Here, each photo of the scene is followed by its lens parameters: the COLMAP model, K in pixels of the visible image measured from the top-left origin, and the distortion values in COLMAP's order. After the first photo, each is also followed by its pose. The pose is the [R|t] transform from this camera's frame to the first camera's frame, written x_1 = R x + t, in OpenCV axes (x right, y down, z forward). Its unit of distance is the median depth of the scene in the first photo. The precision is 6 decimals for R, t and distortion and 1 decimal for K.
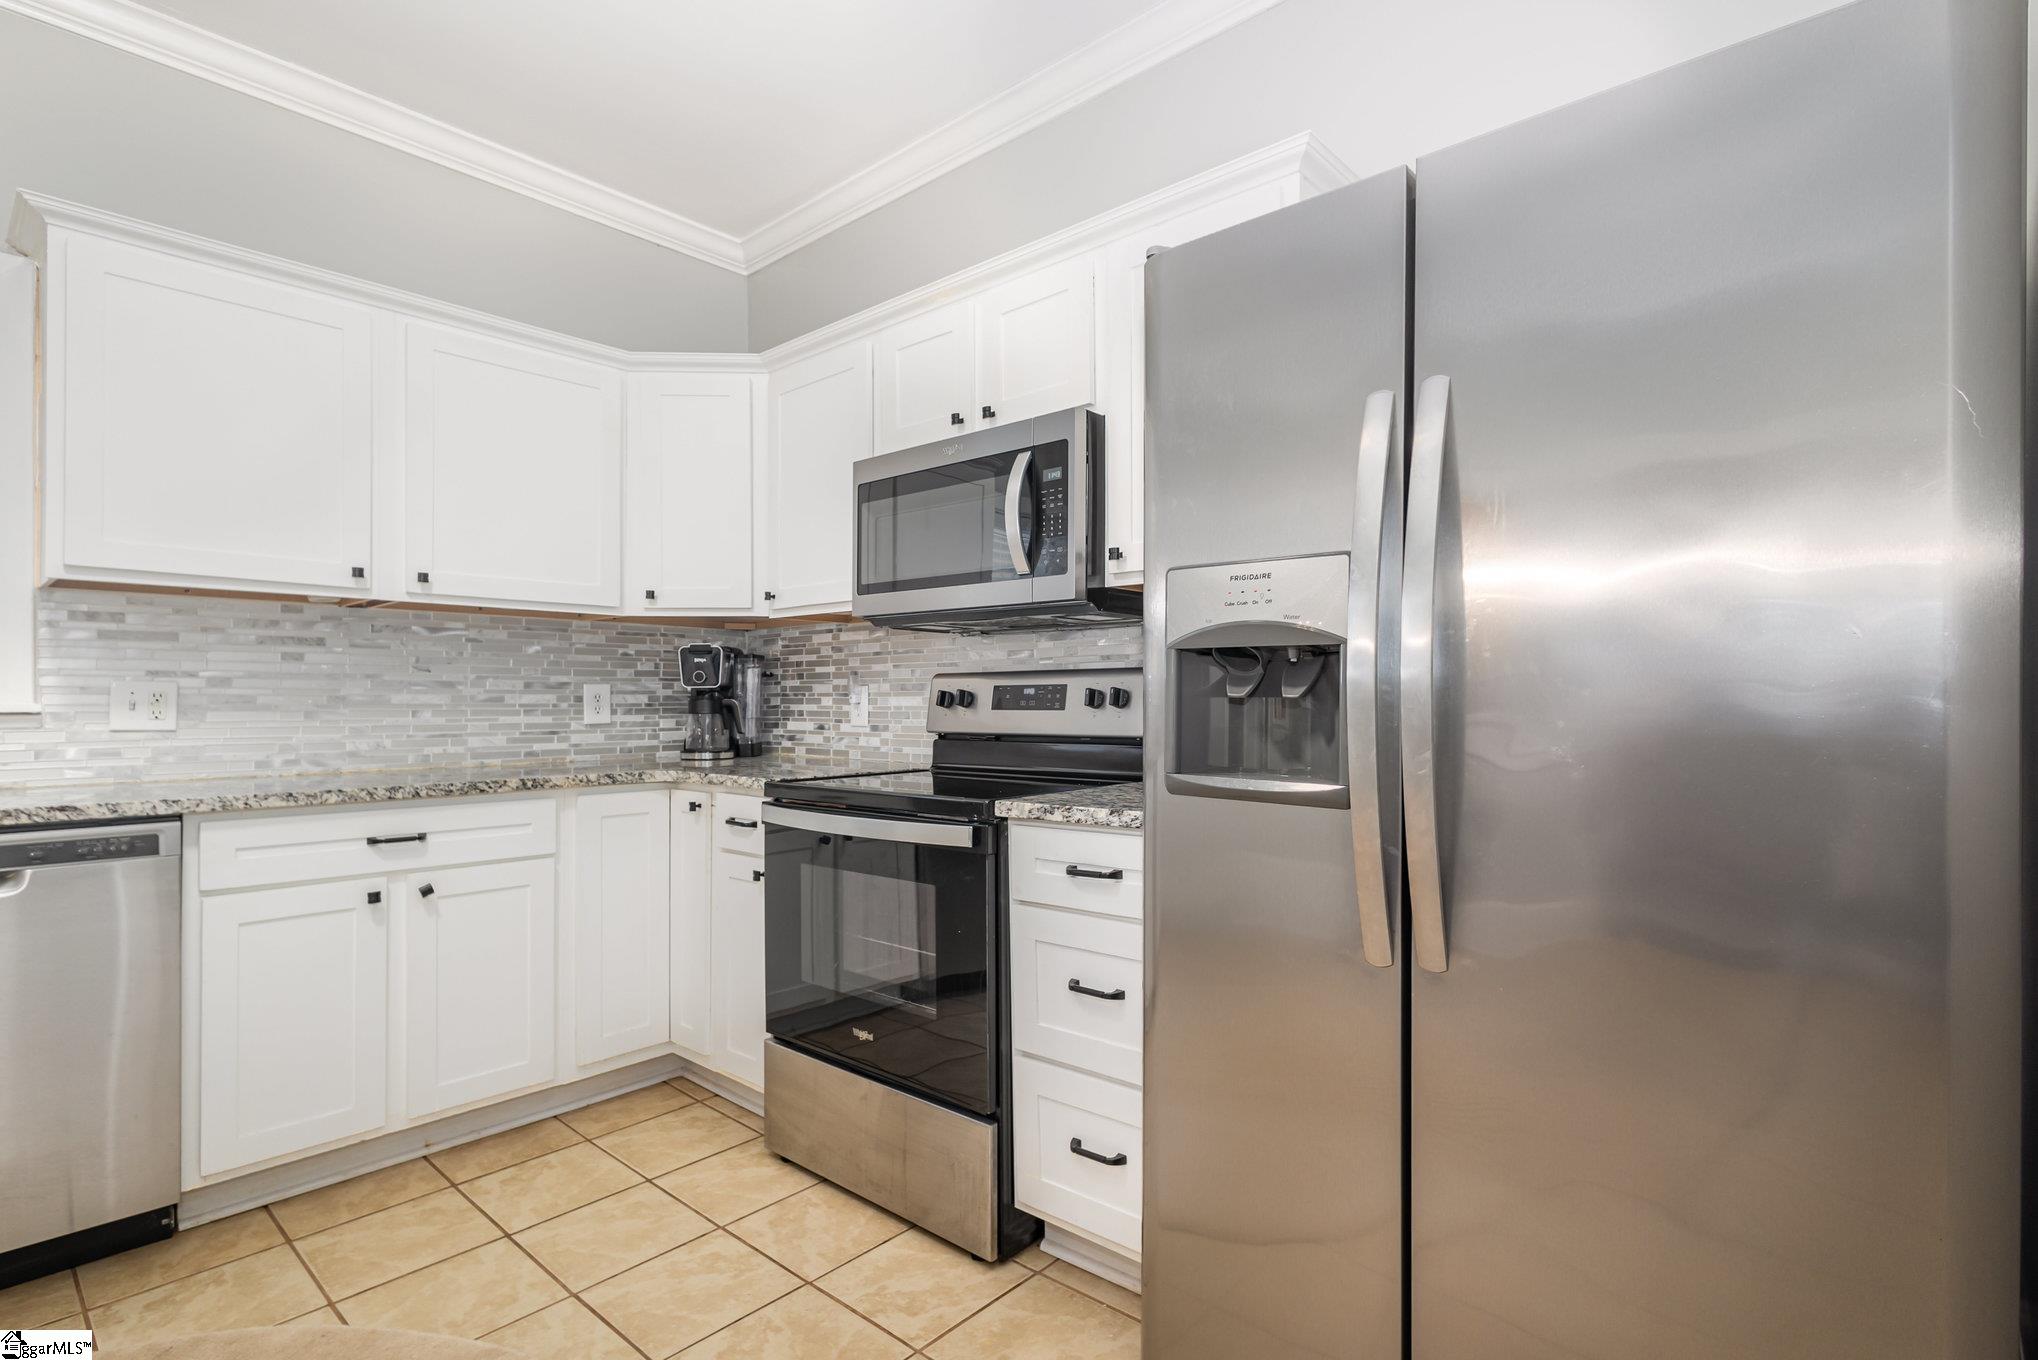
lens RADIAL K [[946.5, 0, 1019.0], [0, 946.5, 680.0], [0, 0, 1]] dist [-0.000081, 0.000087]
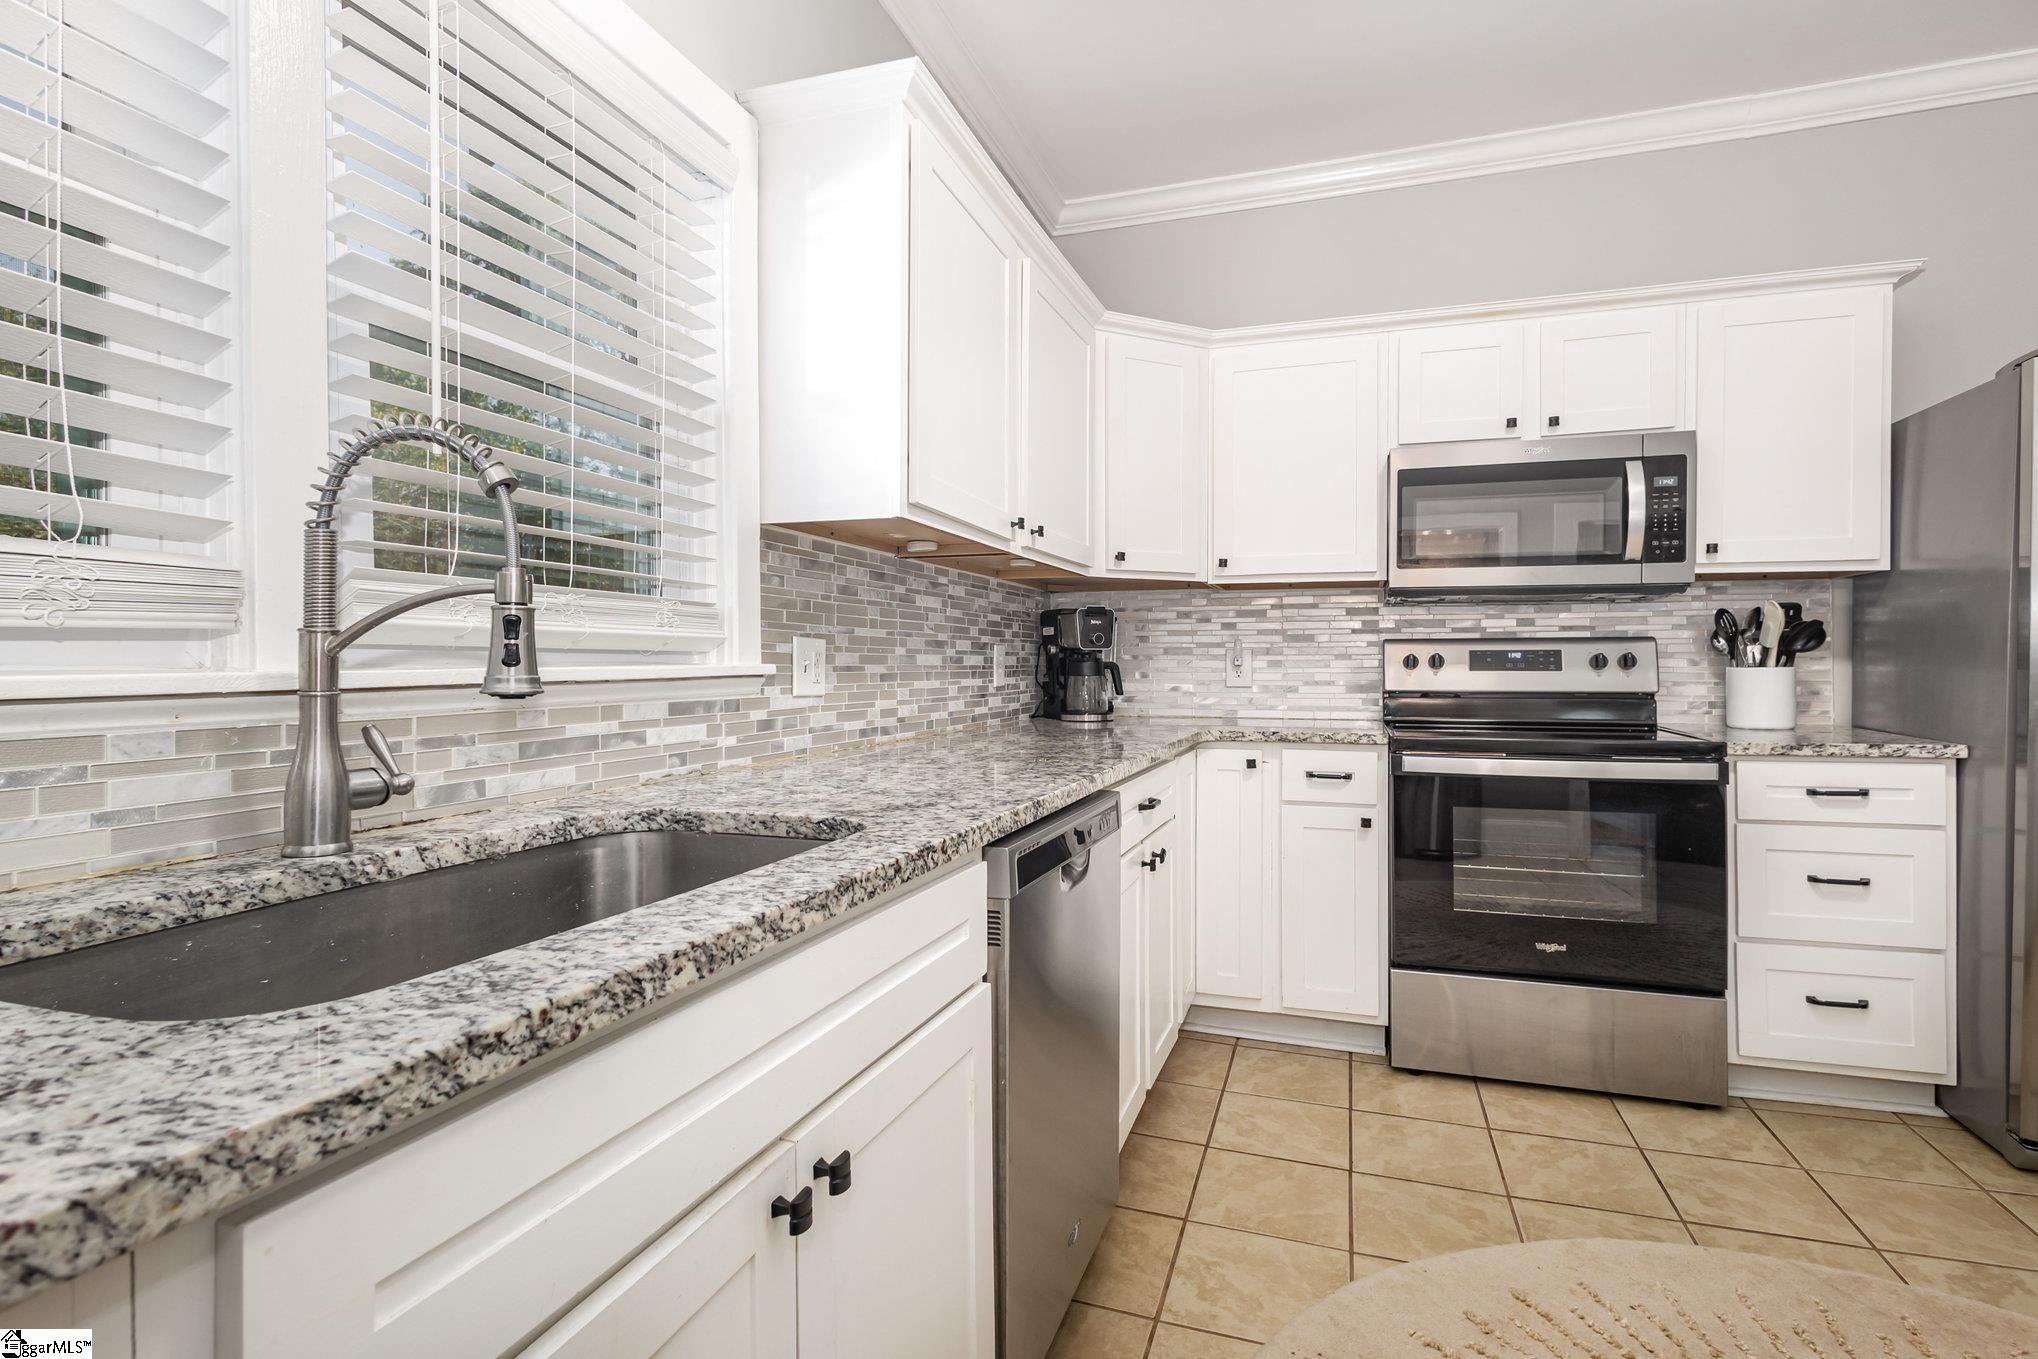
lens RADIAL K [[930.9, 0, 1021.3], [0, 930.9, 649.7], [0, 0, 1]] dist [0.000065, 0.000010]
pose [[0.931296, 0.007198, 0.364193, -1.063035], [-0.009543, 0.999944, 0.004640, 0.005727], [-0.364139, -0.007797, 0.931312, 0.147545]]
